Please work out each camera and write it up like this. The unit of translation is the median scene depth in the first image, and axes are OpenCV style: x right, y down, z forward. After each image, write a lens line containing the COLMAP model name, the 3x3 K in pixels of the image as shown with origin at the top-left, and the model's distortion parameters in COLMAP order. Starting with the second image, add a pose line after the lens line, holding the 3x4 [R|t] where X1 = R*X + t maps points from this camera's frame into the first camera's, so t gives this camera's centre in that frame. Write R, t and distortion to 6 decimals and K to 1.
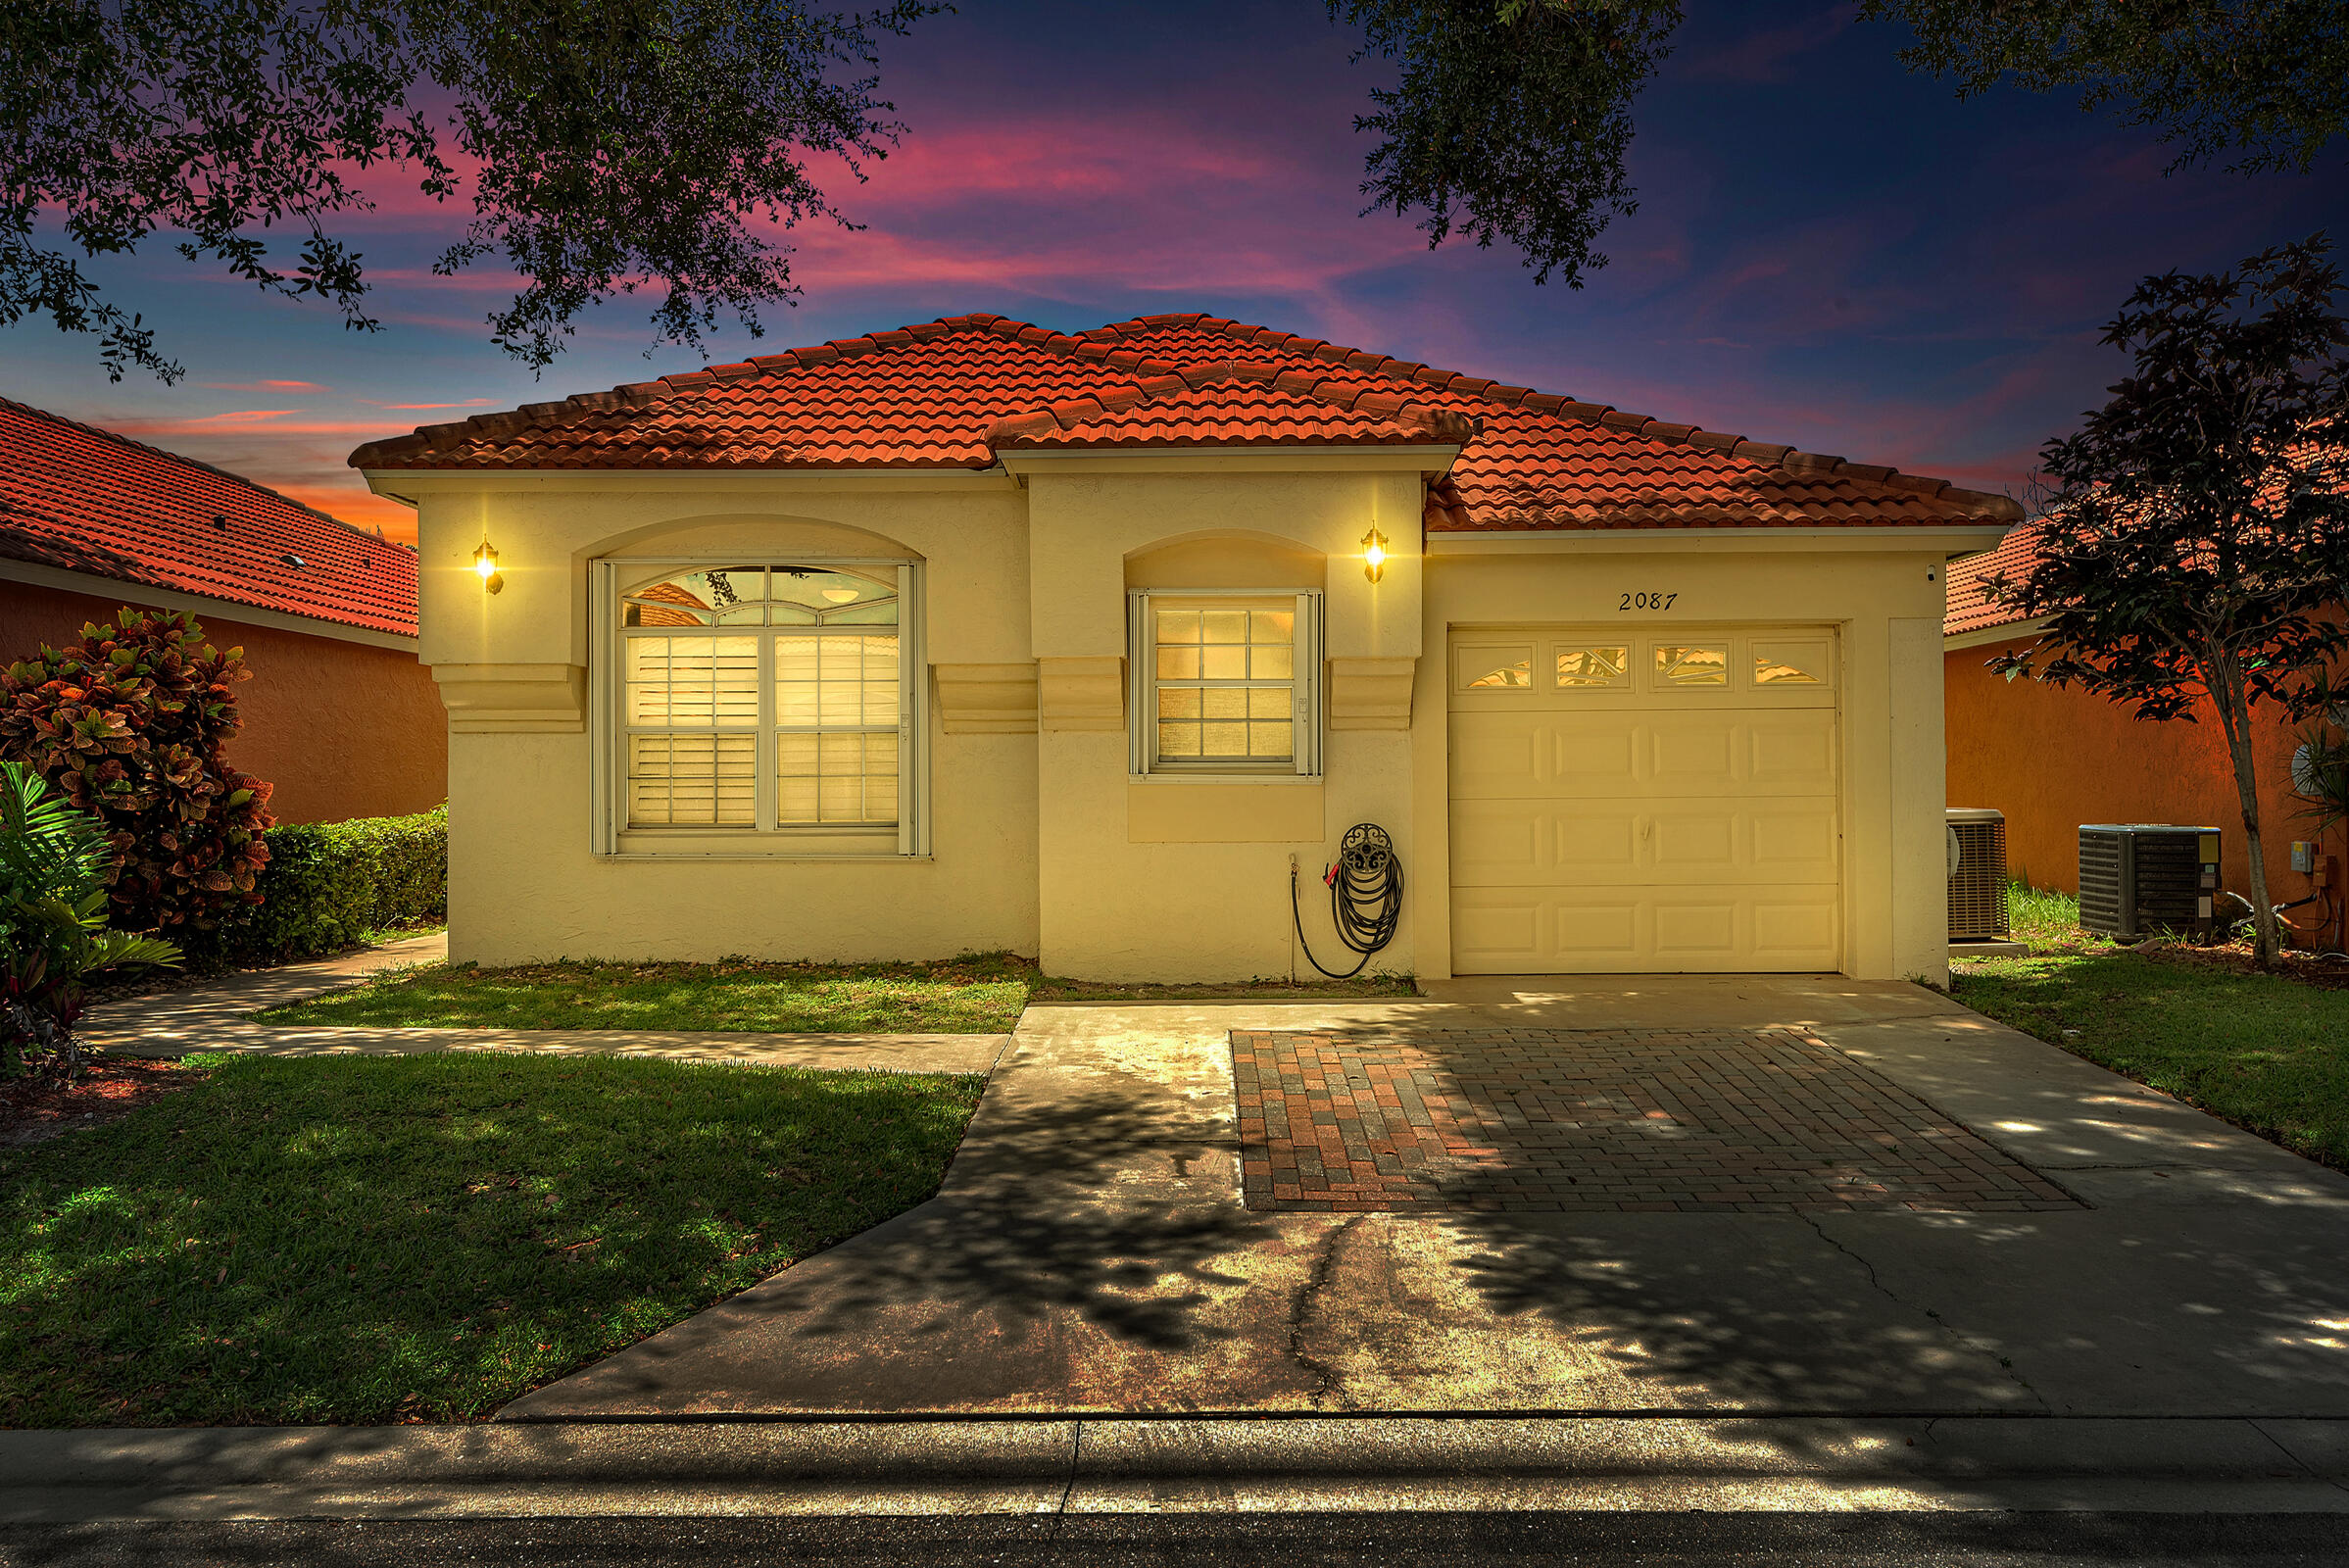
lens RADIAL K [[1805.0, 0, 1172.9], [0, 1805.0, 724.0], [0, 0, 1]] dist [0.005194, -0.003366]
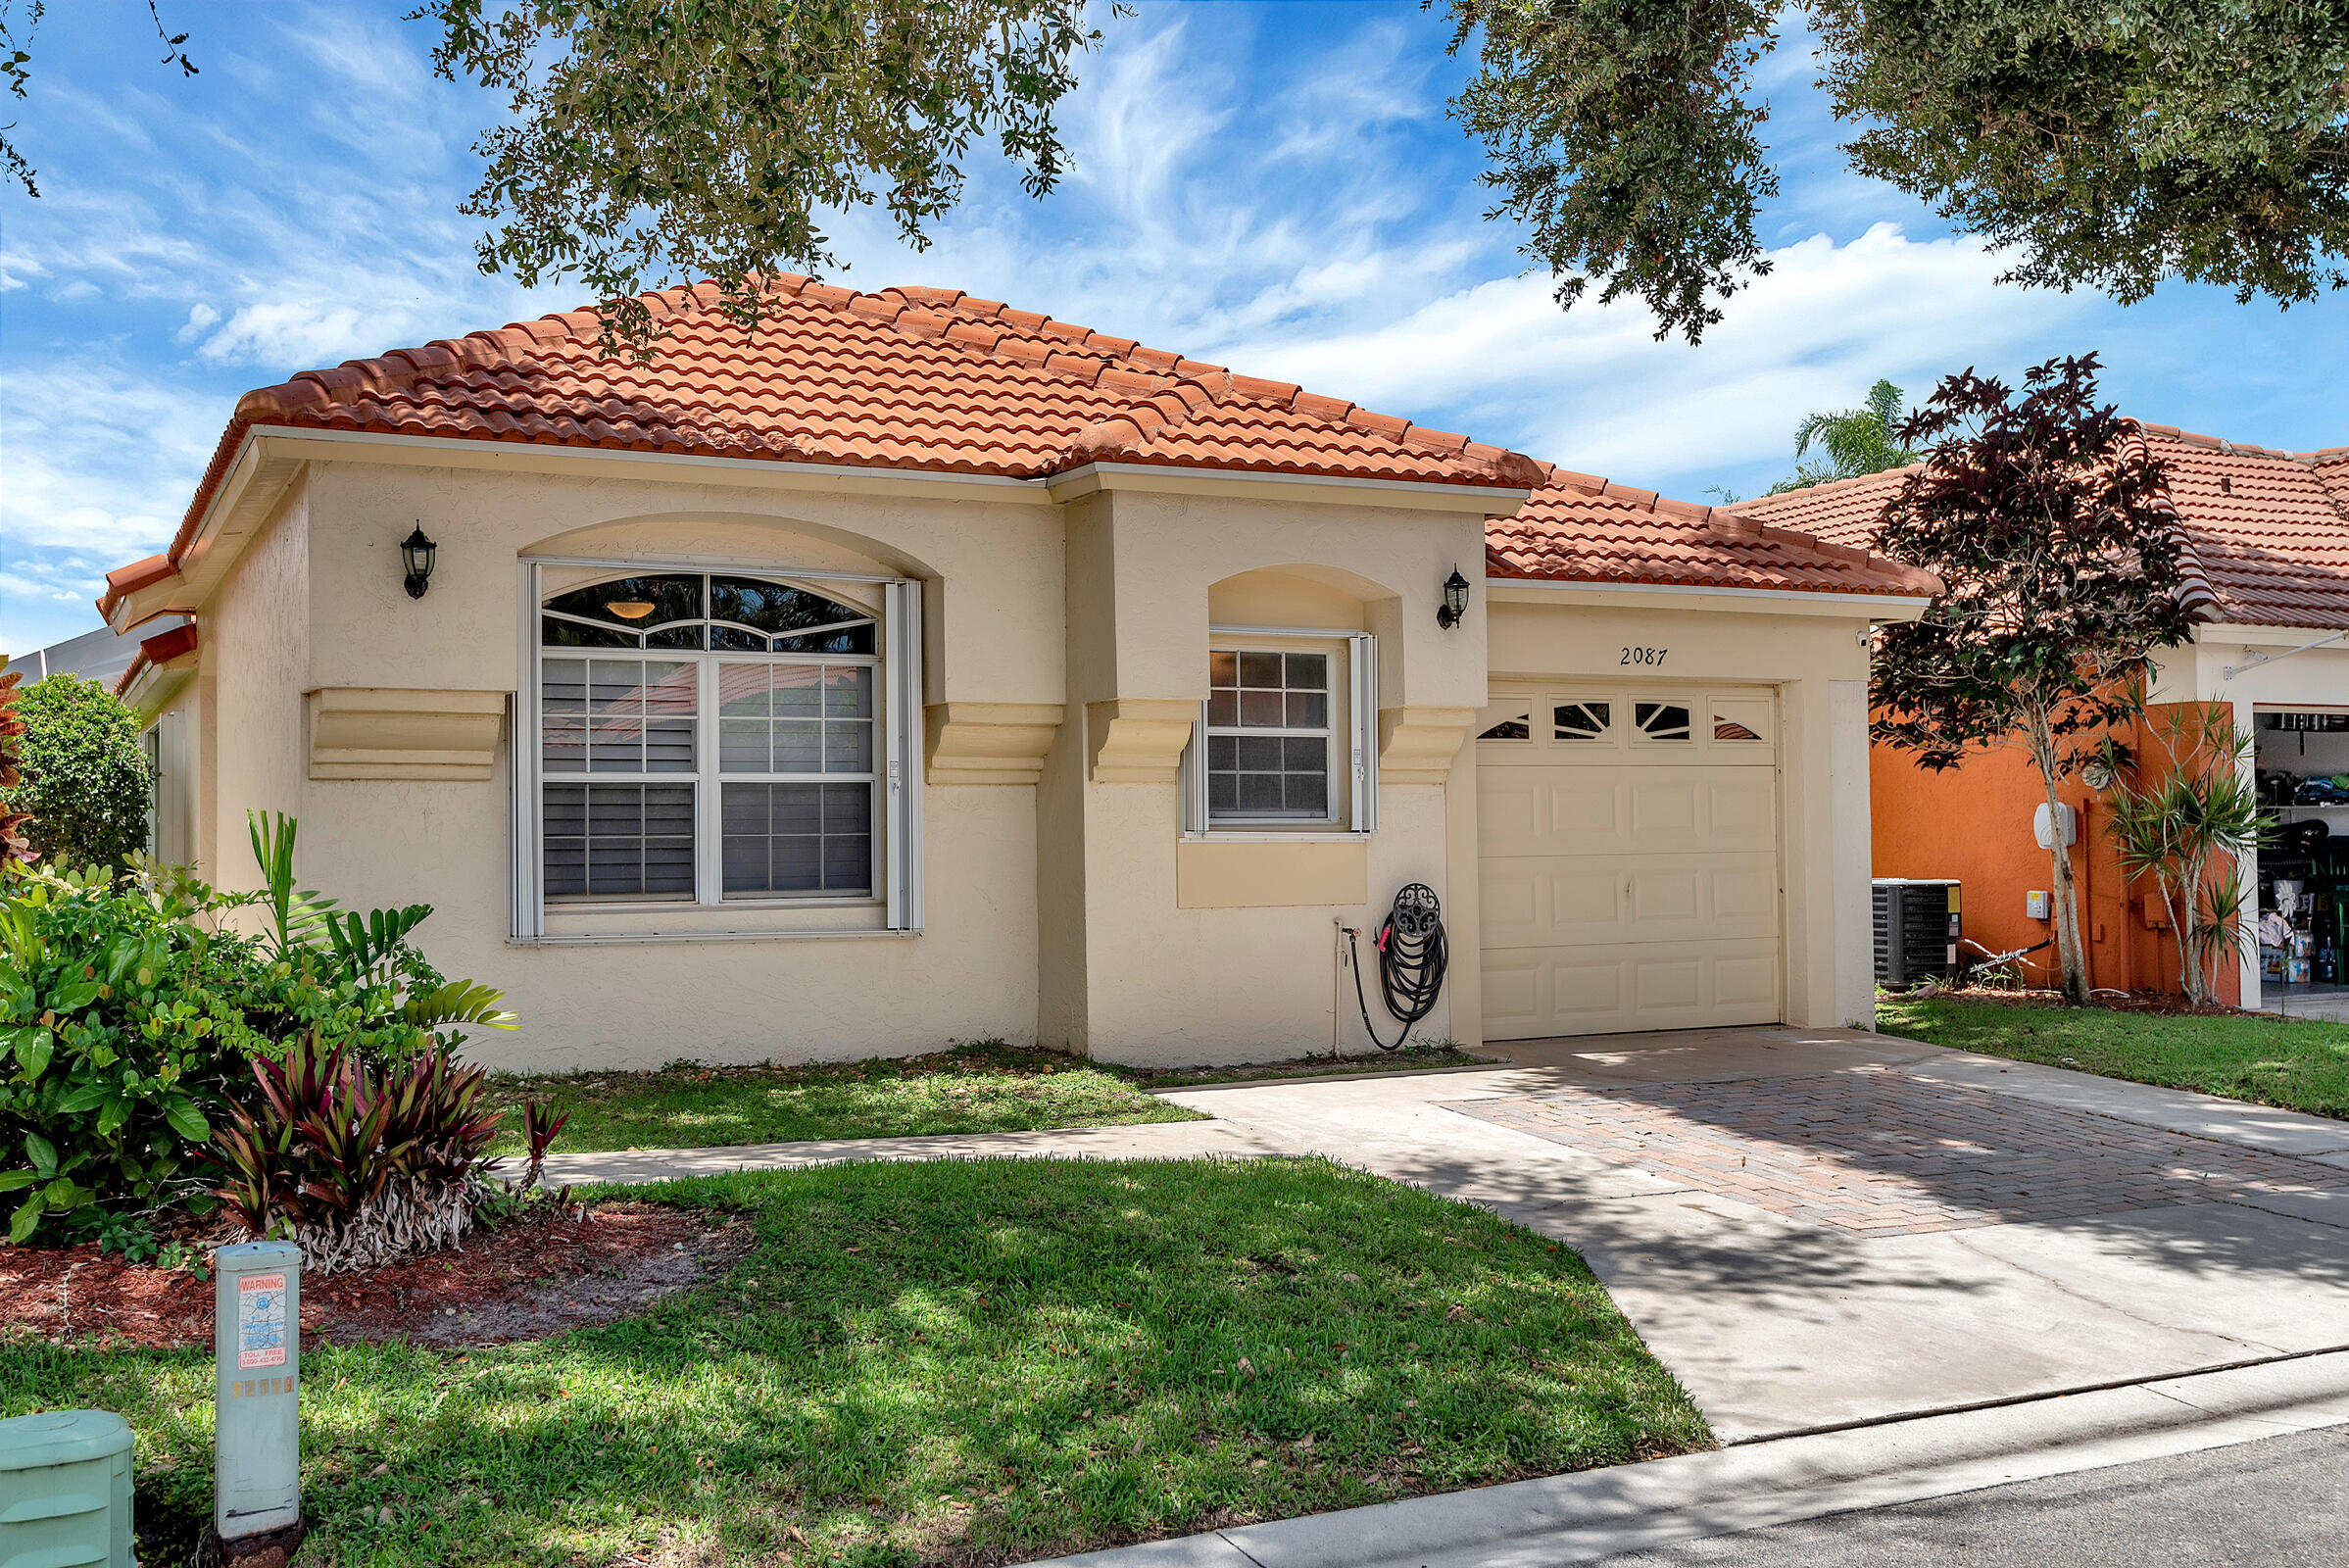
lens RADIAL K [[2261.5, 0, 1179.6], [0, 2261.5, 773.4], [0, 0, 1]] dist [0.005828, 0.000000]
pose [[0.892269, 0.008522, 0.451424, -0.517228], [-0.006732, 0.999962, -0.005571, 0.004982], [-0.451455, 0.001932, 0.892292, 0.004883]]
